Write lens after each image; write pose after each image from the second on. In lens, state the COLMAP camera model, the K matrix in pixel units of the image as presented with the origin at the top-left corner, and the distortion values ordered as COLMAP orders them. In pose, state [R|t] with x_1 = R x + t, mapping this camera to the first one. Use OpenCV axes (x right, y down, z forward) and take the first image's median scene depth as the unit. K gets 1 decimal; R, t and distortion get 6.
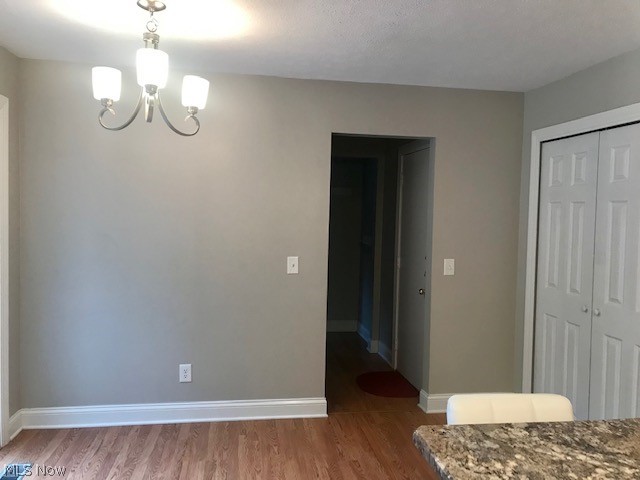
lens RADIAL K [[526.6, 0, 317.9], [0, 526.6, 237.2], [0, 0, 1]] dist [0.046877, -0.057003]
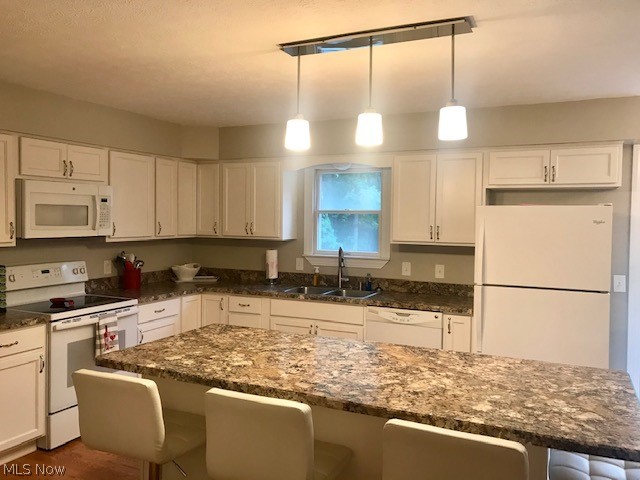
lens RADIAL K [[526.6, 0, 324.4], [0, 526.6, 240.1], [0, 0, 1]] dist [0.046877, -0.057003]
pose [[-0.548308, 0.001104, -0.836276, 2.145895], [-0.069815, 0.996448, 0.047089, -0.046886], [0.833358, 0.084204, -0.546283, 1.162262]]
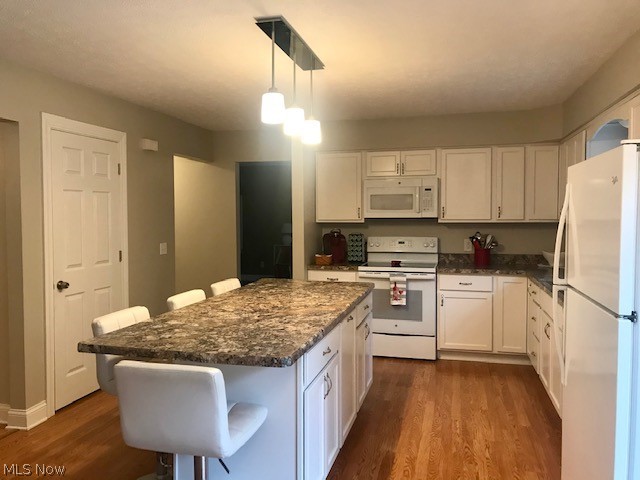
lens RADIAL K [[526.6, 0, 314.9], [0, 526.6, 239.0], [0, 0, 1]] dist [0.046877, -0.057003]
pose [[-0.912821, -0.044837, 0.405891, -0.450368], [-0.001468, 0.994308, 0.106535, -0.094198], [-0.408358, 0.096652, -0.907691, 2.310330]]
